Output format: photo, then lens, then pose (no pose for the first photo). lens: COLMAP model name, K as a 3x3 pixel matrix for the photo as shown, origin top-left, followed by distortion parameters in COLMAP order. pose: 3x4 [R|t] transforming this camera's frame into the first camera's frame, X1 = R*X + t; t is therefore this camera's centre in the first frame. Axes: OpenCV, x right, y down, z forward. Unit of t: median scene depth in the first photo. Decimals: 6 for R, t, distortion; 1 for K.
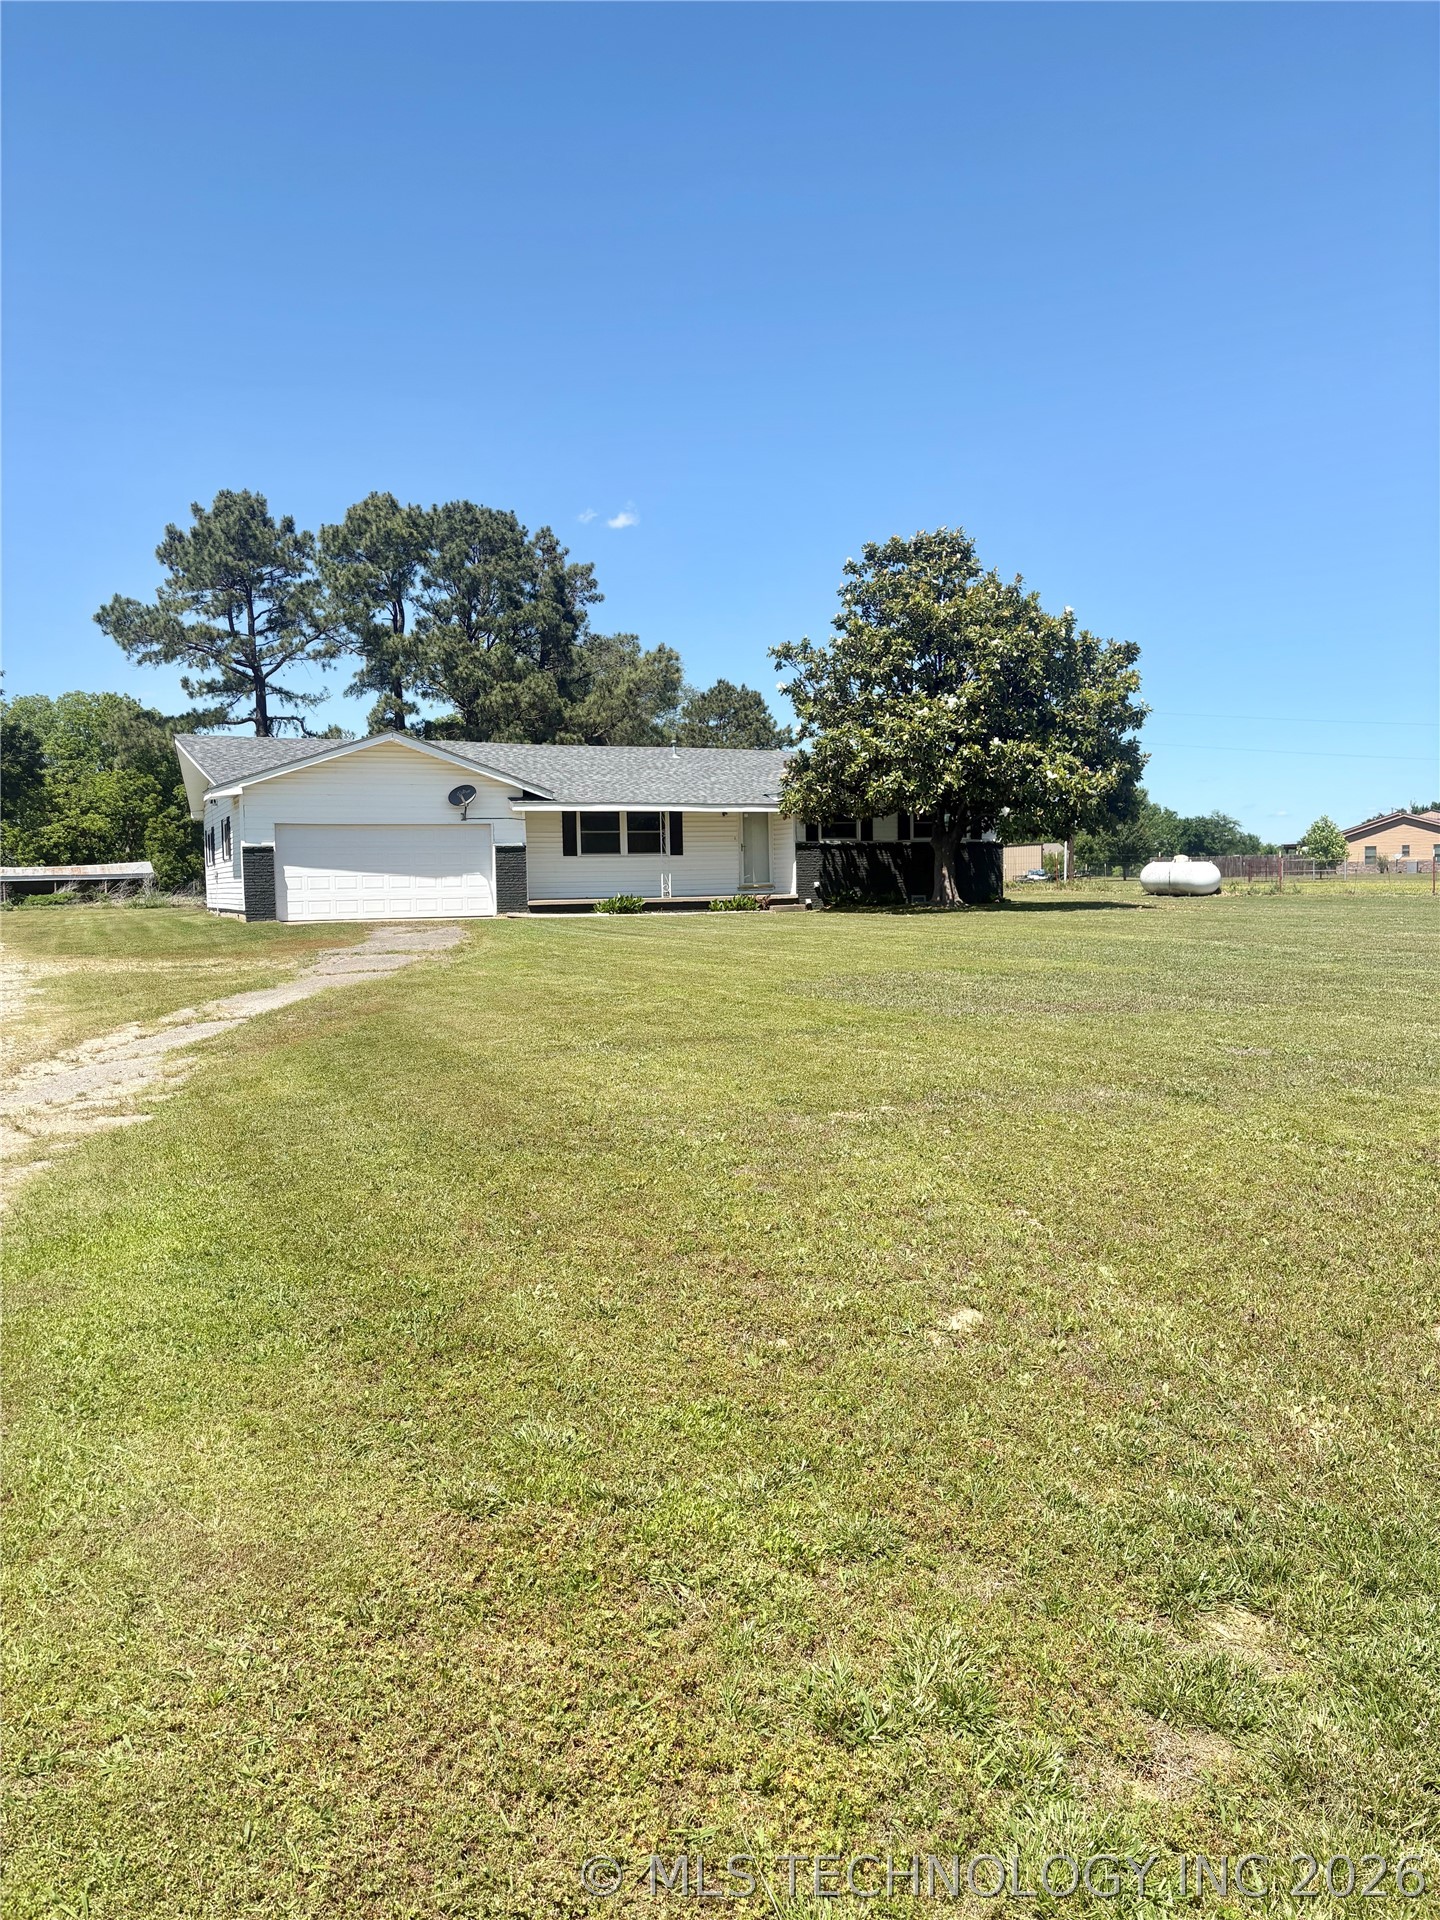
lens RADIAL K [[1443.3, 0, 740.1], [0, 1443.3, 958.5], [0, 0, 1]] dist [0.042884, -0.043703]
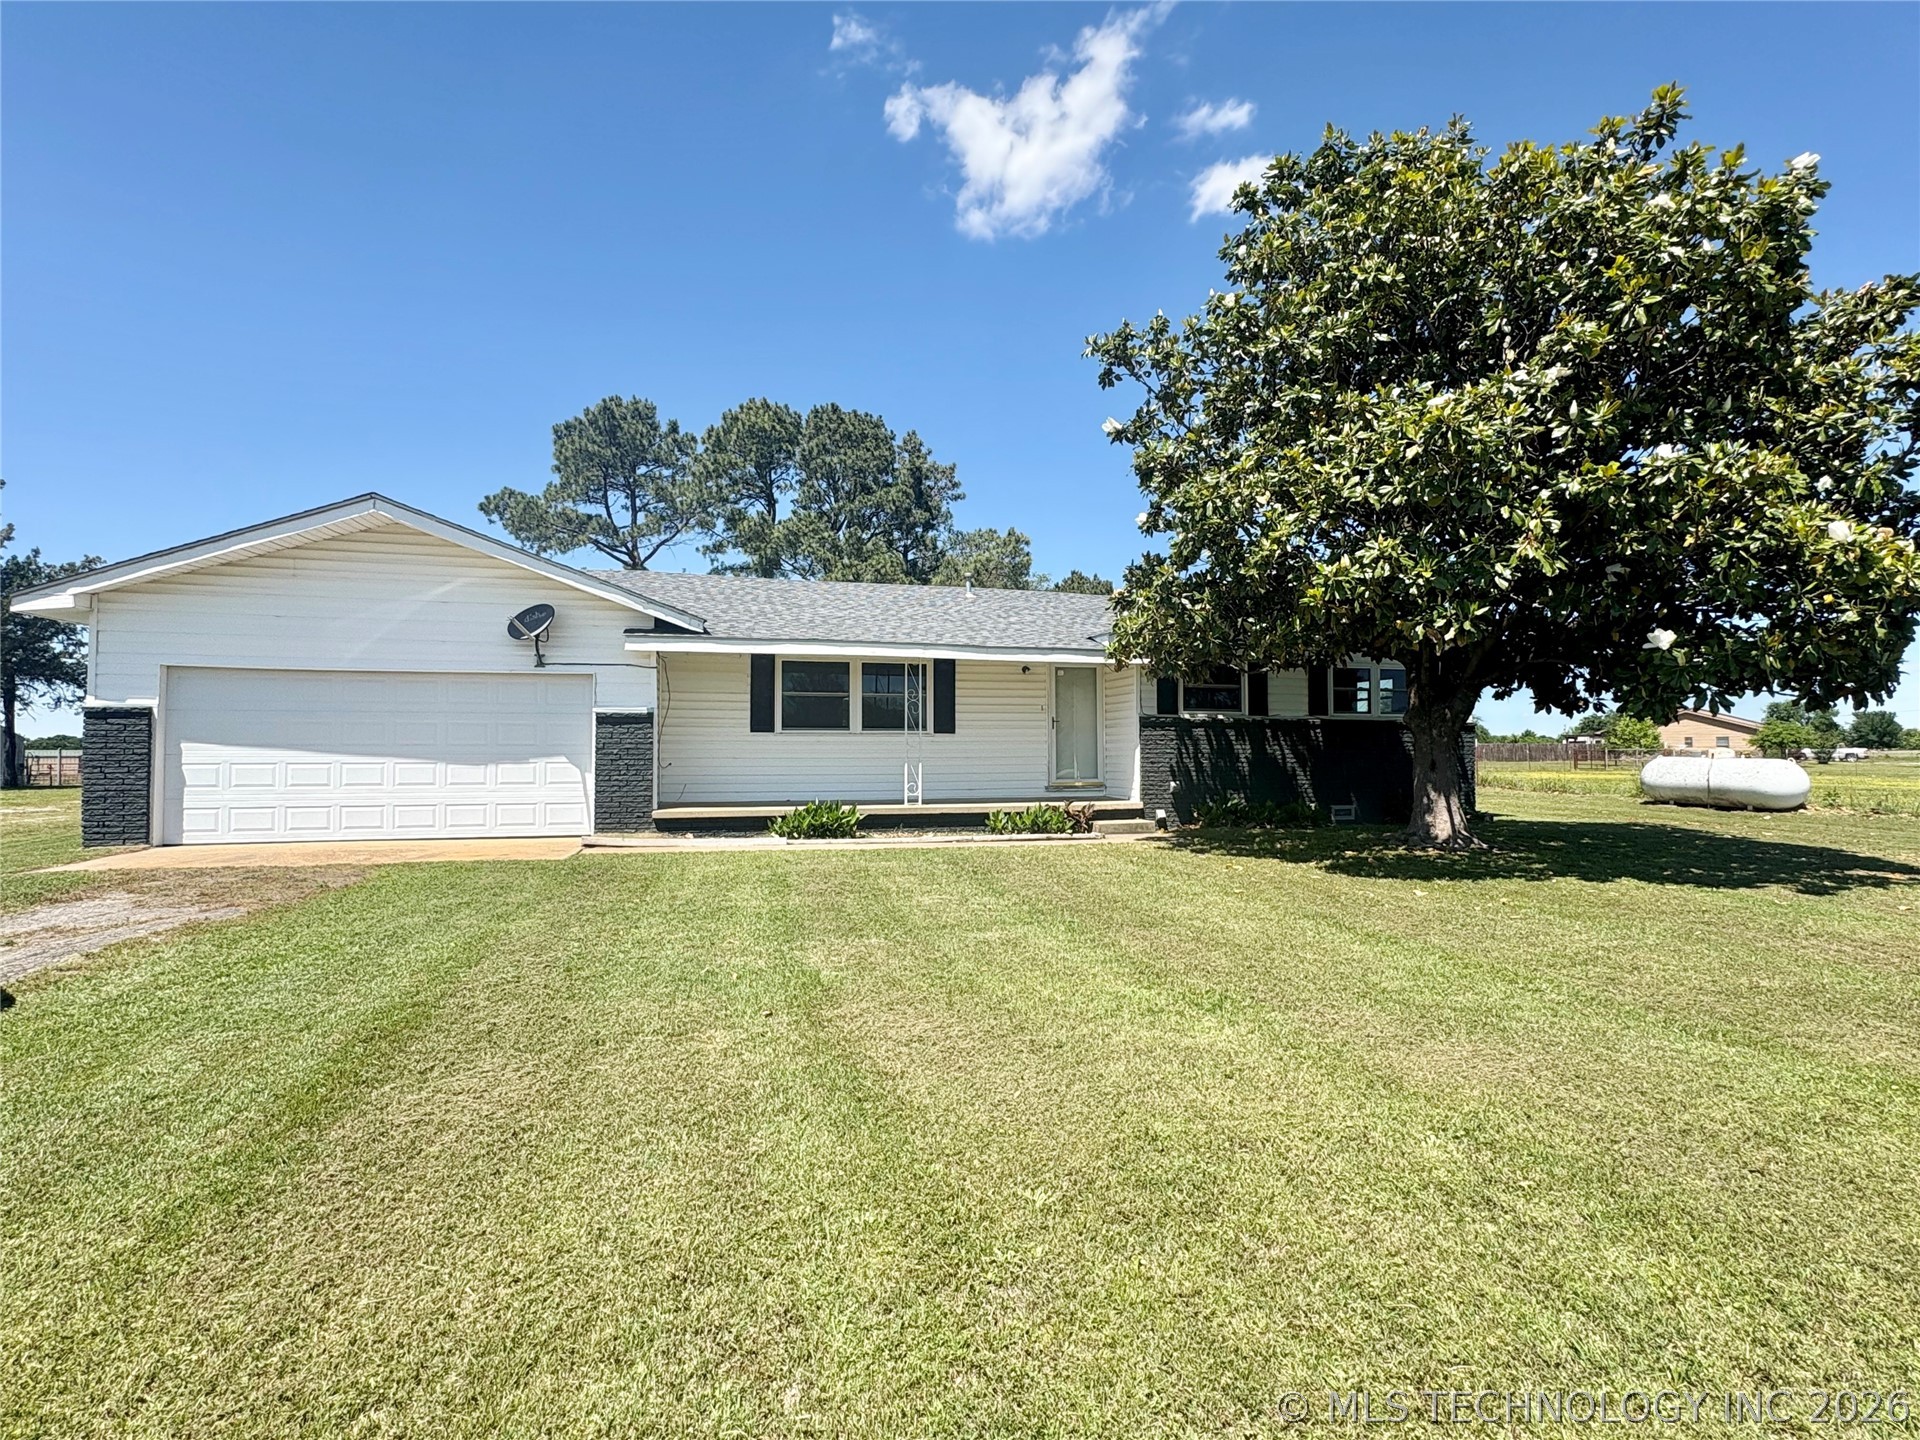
lens RADIAL K [[921.4, 0, 958.6], [0, 921.4, 719.4], [0, 0, 1]] dist [-0.002802, 0.002733]
pose [[0.986480, 0.011935, -0.163446, 0.027270], [-0.026406, 0.995888, -0.086656, -0.044298], [0.161740, 0.089800, 0.982739, 0.620842]]
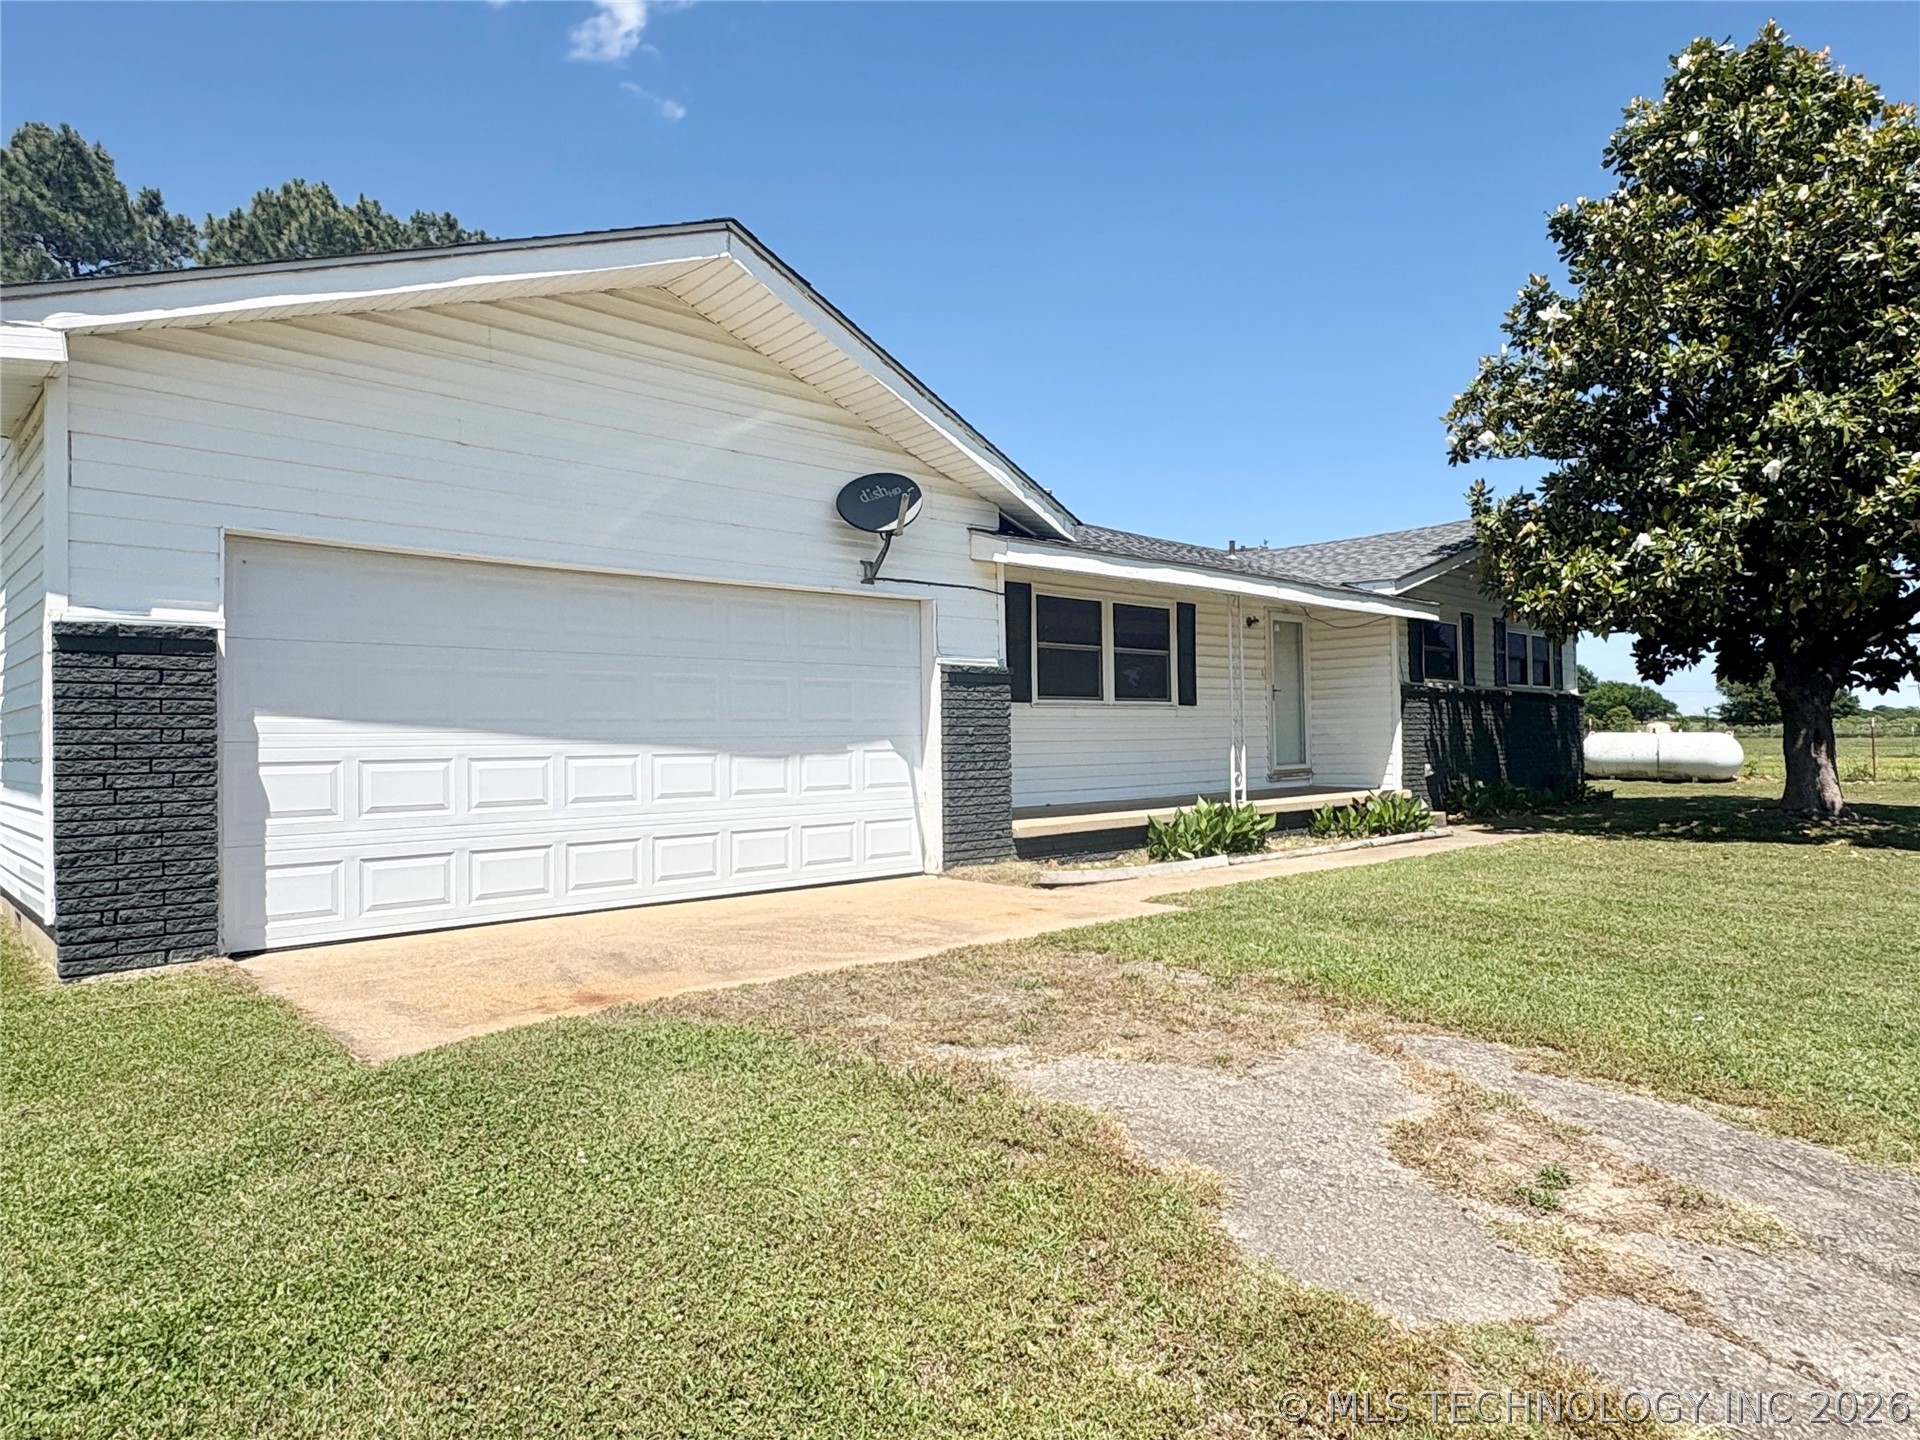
lens RADIAL K [[1166.3, 0, 945.6], [0, 1166.3, 718.9], [0, 0, 1]] dist [0.008988, -0.011191]
pose [[0.946136, 0.009206, 0.323638, -0.238009], [0.016848, 0.996842, -0.077607, -0.041074], [-0.323331, 0.078879, 0.942993, 0.691149]]
